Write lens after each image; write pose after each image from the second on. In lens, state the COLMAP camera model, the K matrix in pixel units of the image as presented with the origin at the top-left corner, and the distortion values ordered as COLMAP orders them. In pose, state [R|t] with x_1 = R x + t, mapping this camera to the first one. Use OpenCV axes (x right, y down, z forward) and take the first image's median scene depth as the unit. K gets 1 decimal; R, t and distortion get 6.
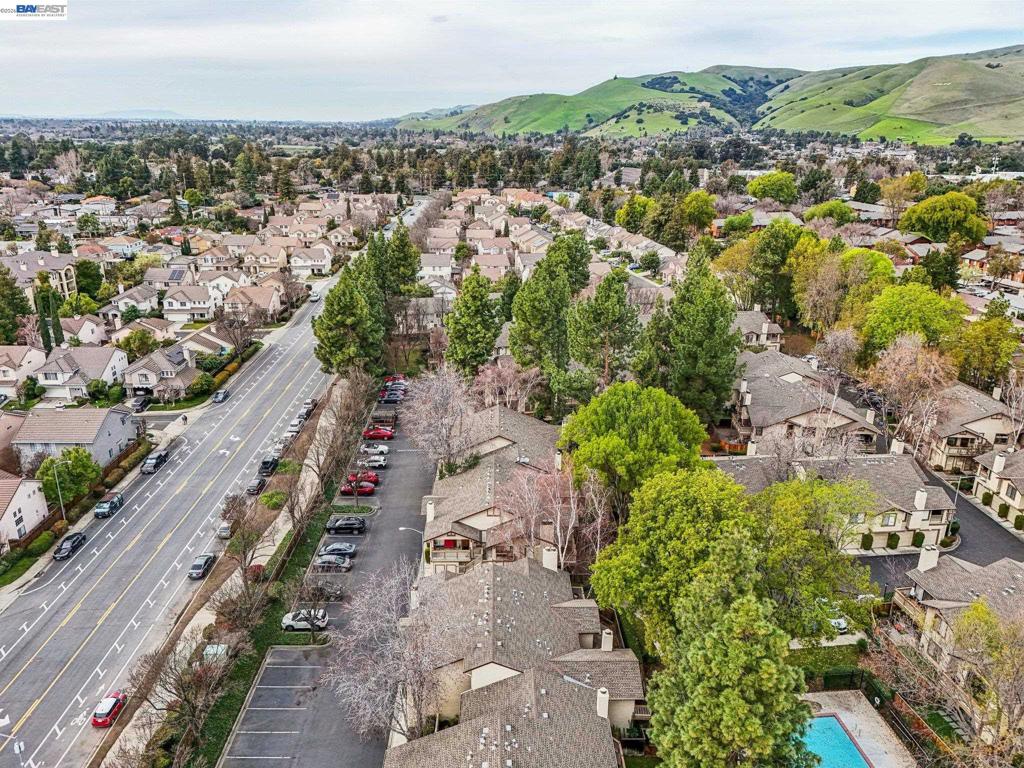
lens RADIAL K [[748.0, 0, 510.5], [0, 748.0, 381.7], [0, 0, 1]] dist [0.062382, -0.060619]
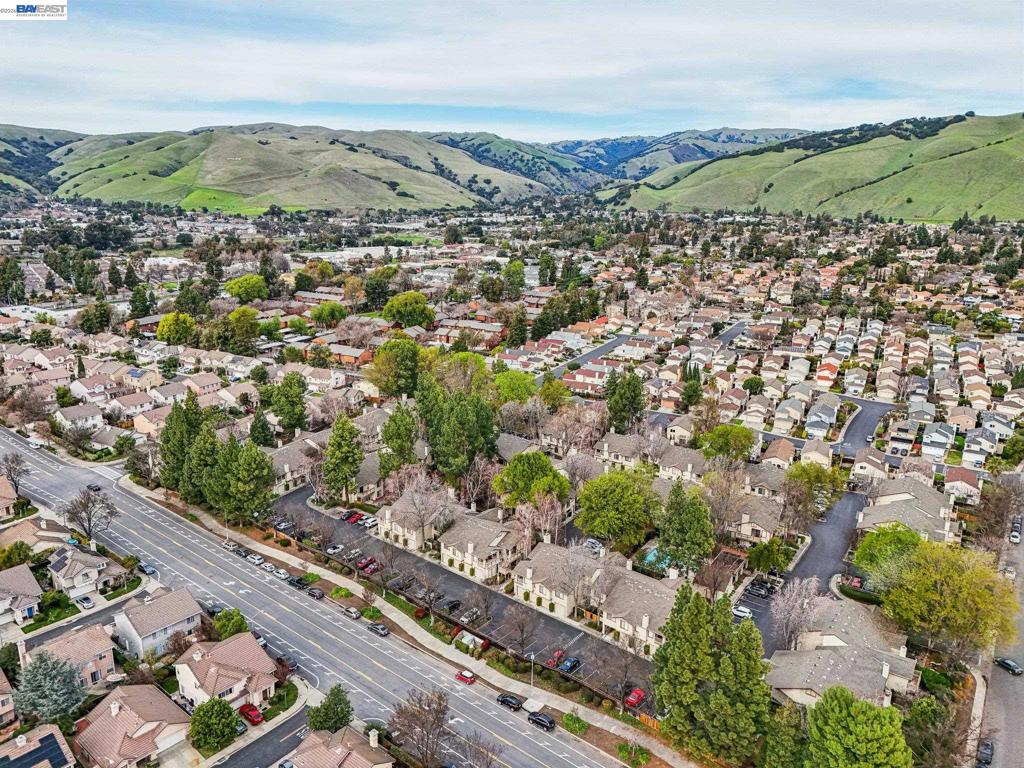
lens RADIAL K [[748.0, 0, 513.0], [0, 748.0, 375.4], [0, 0, 1]] dist [0.062382, -0.060619]
pose [[0.649322, -0.187600, 0.737012, -0.718360], [0.242725, 0.969536, 0.032942, -0.150136], [-0.720740, 0.157502, 0.675076, -0.220496]]
